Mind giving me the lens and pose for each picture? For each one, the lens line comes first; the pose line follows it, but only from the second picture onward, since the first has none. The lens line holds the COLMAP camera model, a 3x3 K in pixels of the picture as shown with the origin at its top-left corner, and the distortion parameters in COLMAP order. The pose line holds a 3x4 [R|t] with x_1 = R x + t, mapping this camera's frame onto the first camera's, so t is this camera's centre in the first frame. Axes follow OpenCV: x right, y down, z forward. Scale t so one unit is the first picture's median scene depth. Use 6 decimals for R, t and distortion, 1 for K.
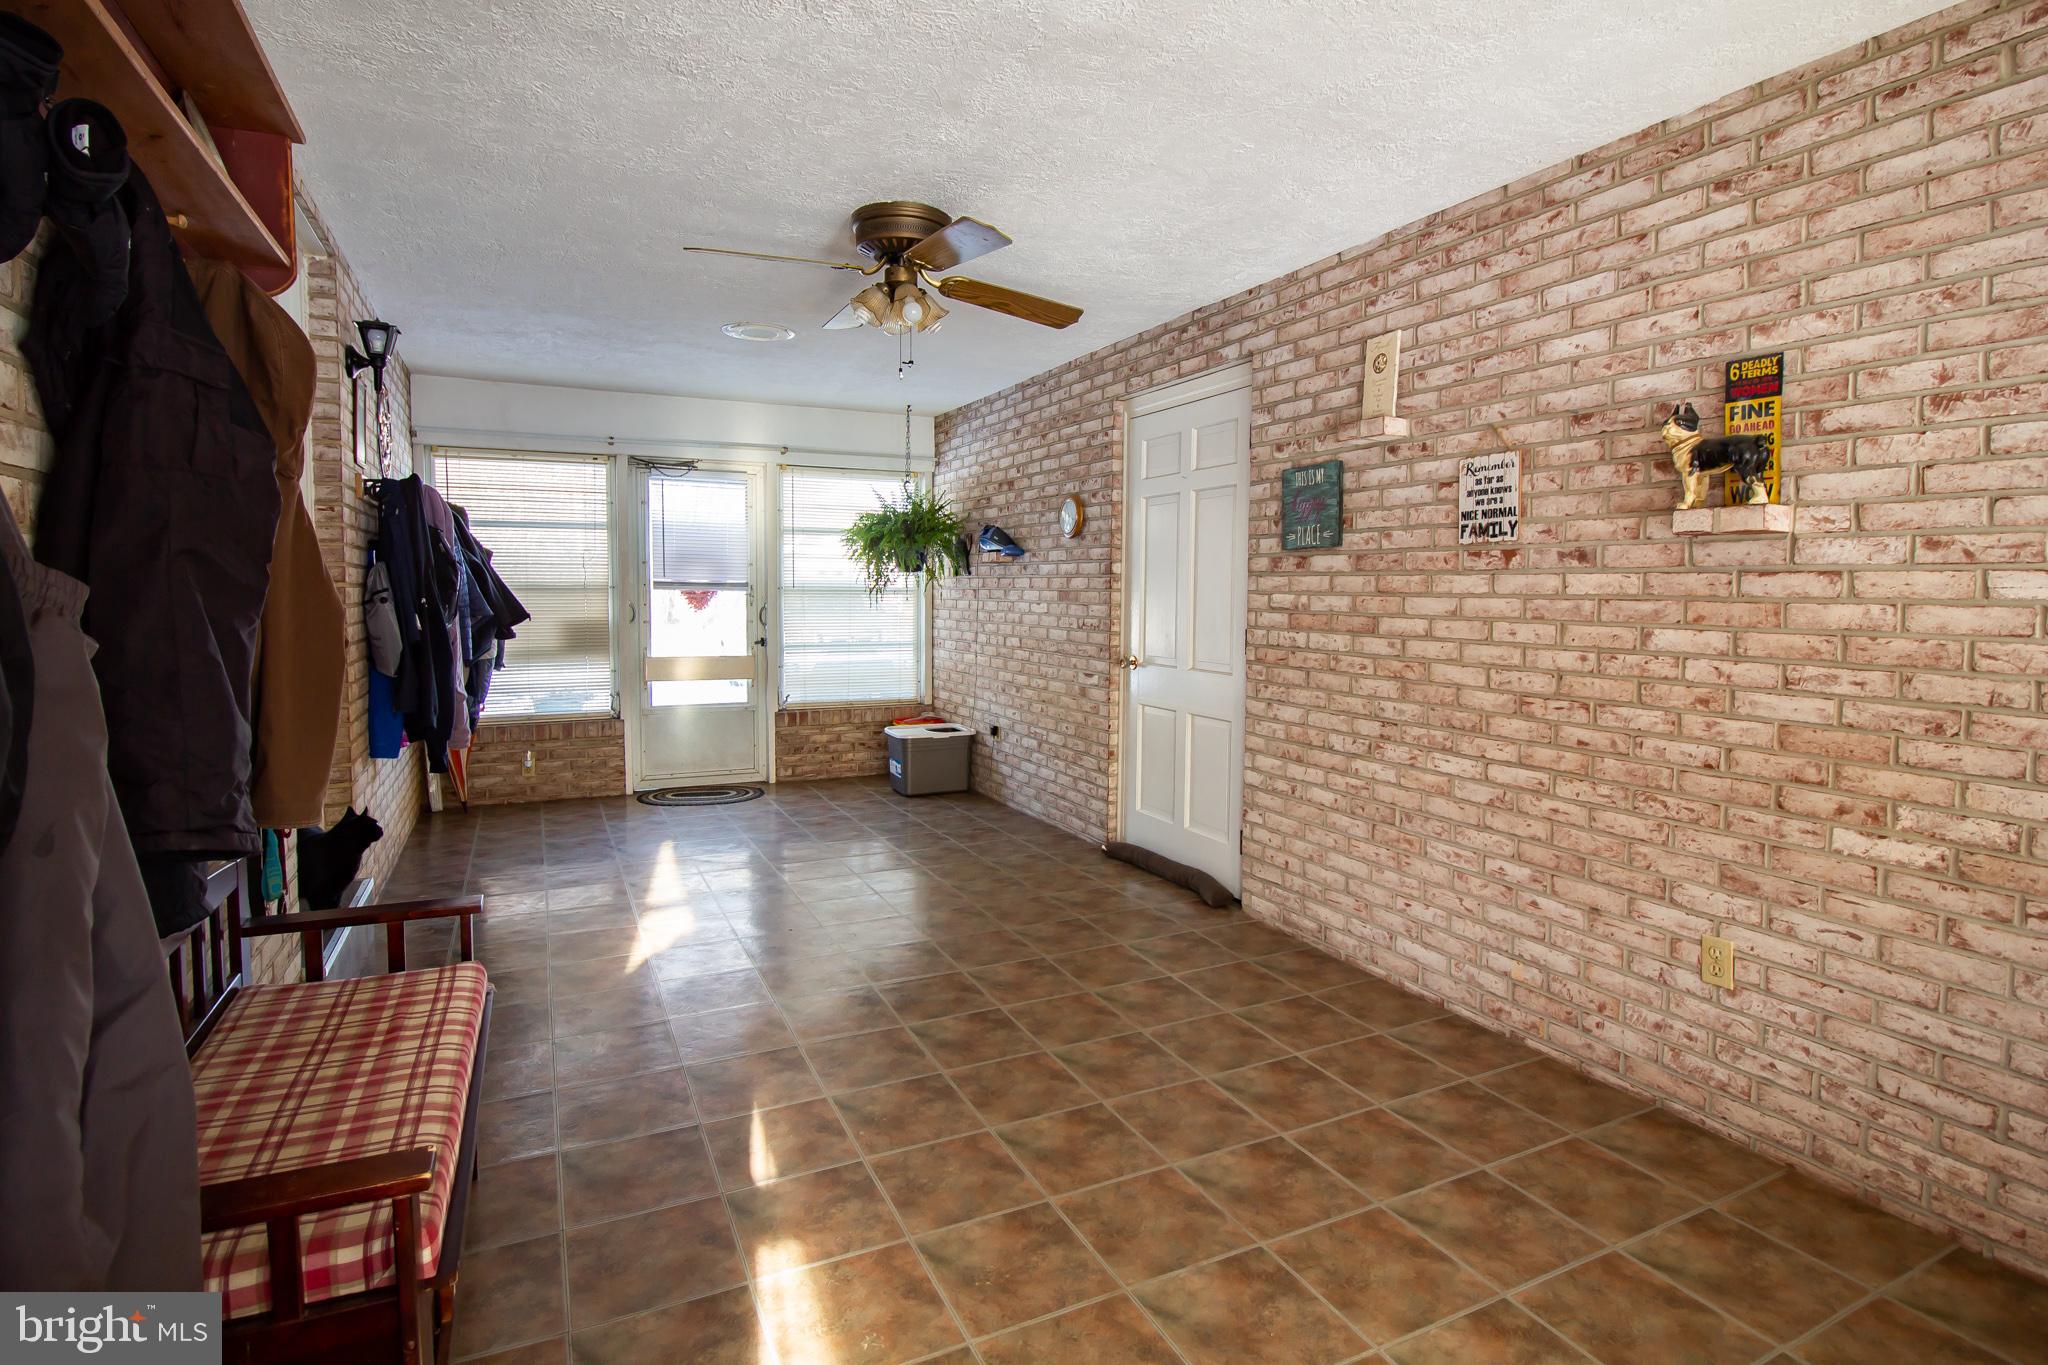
lens RADIAL K [[965.8, 0, 1019.1], [0, 965.8, 673.8], [0, 0, 1]] dist [-0.001662, -0.000147]
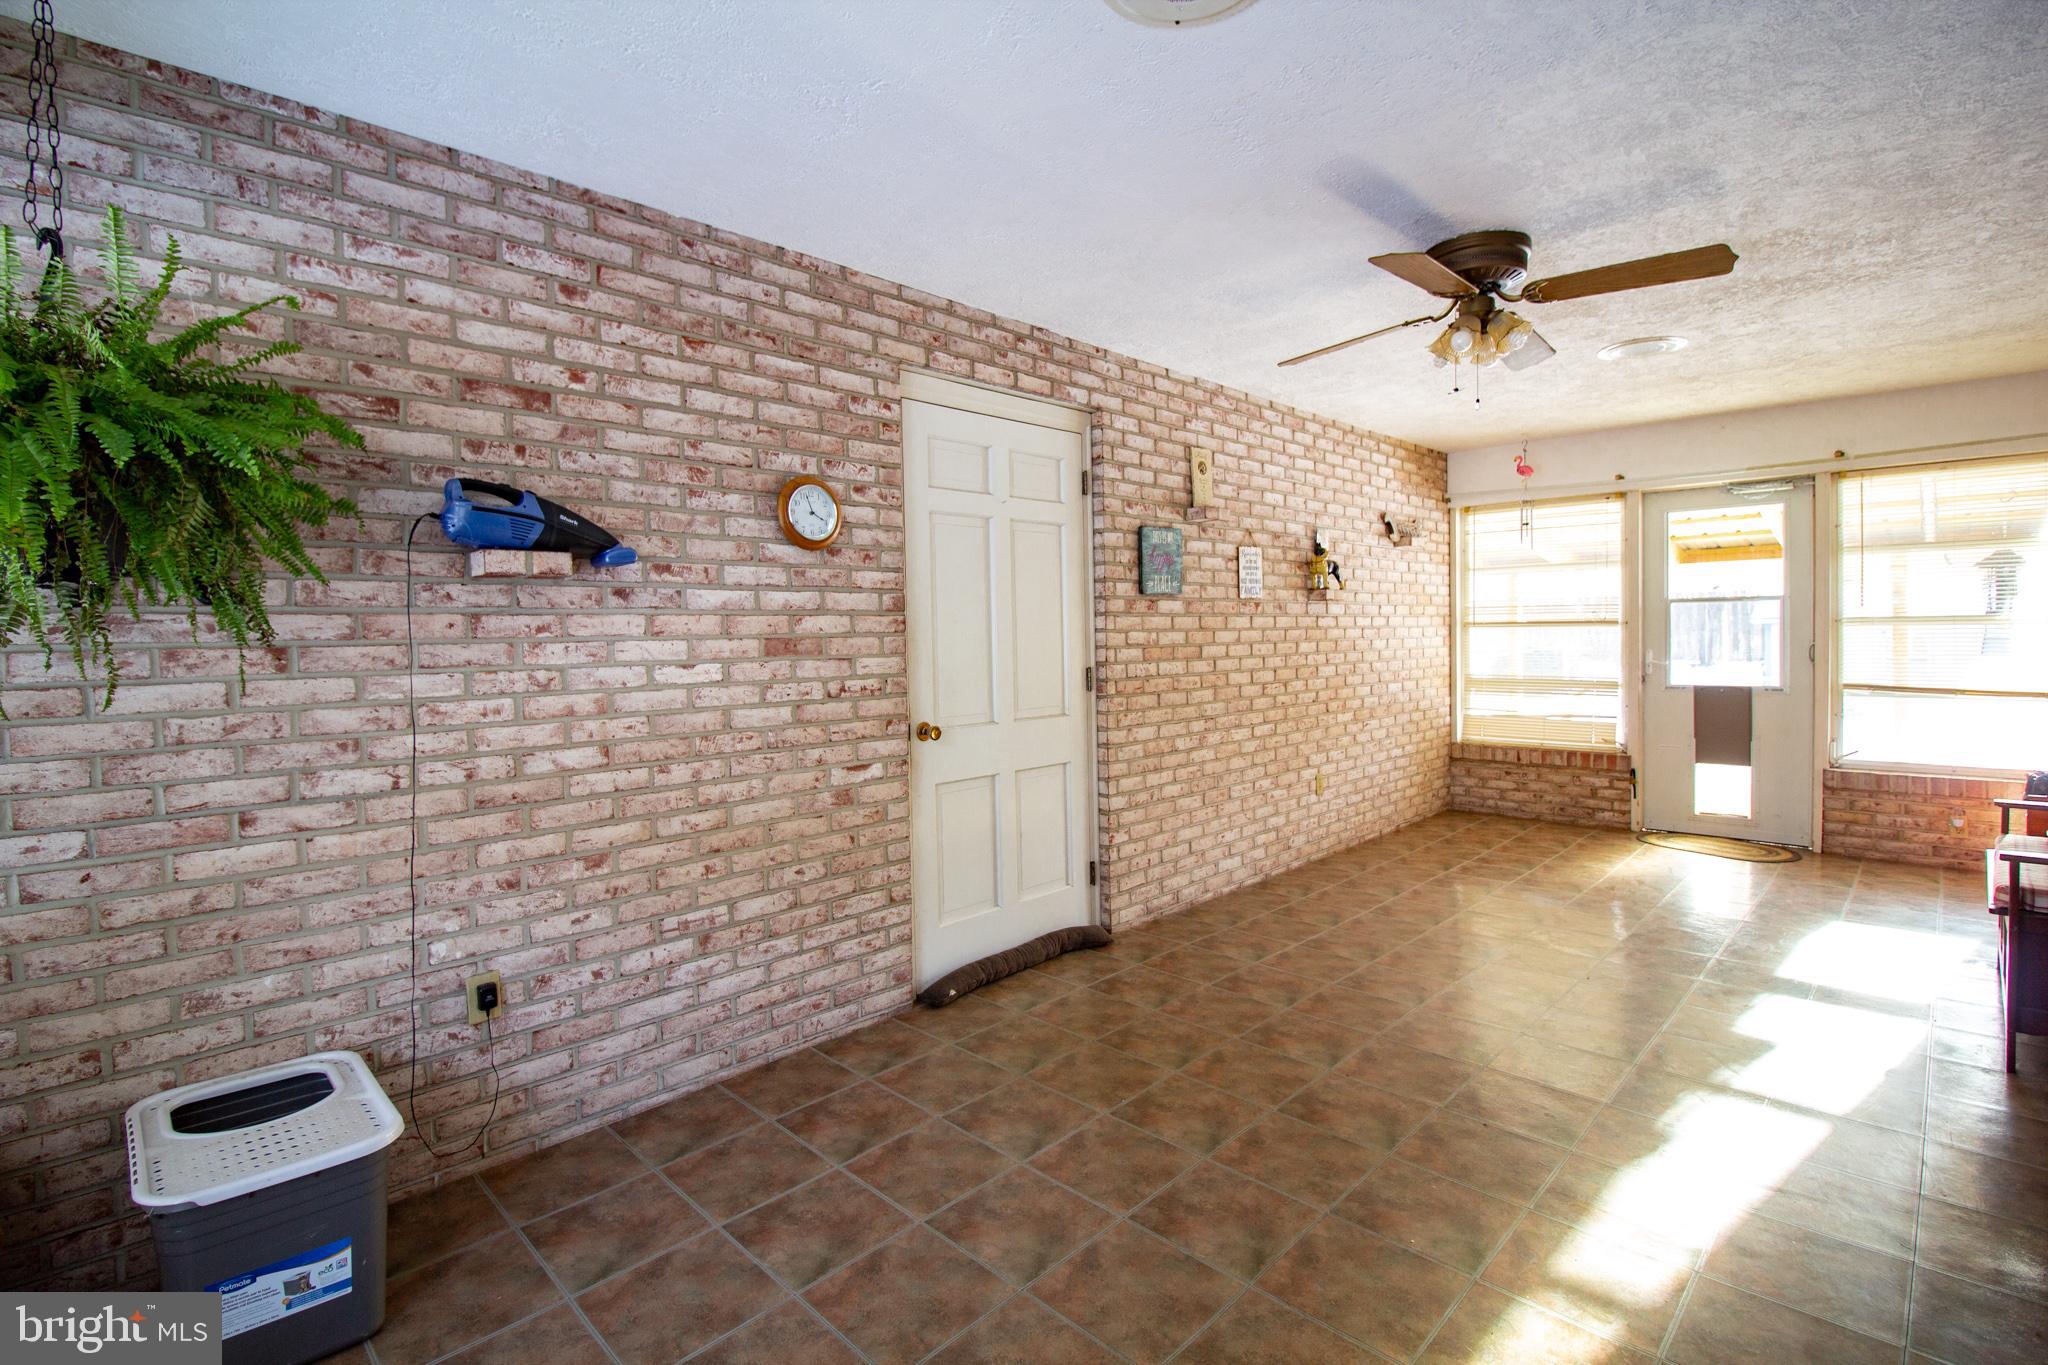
lens RADIAL K [[965.8, 0, 1011.9], [0, 965.8, 650.2], [0, 0, 1]] dist [-0.001662, -0.000147]
pose [[-0.317230, -0.034468, 0.947722, -0.780590], [0.087480, 0.994015, 0.065434, -0.150824], [-0.944305, 0.103664, -0.312316, 1.516637]]
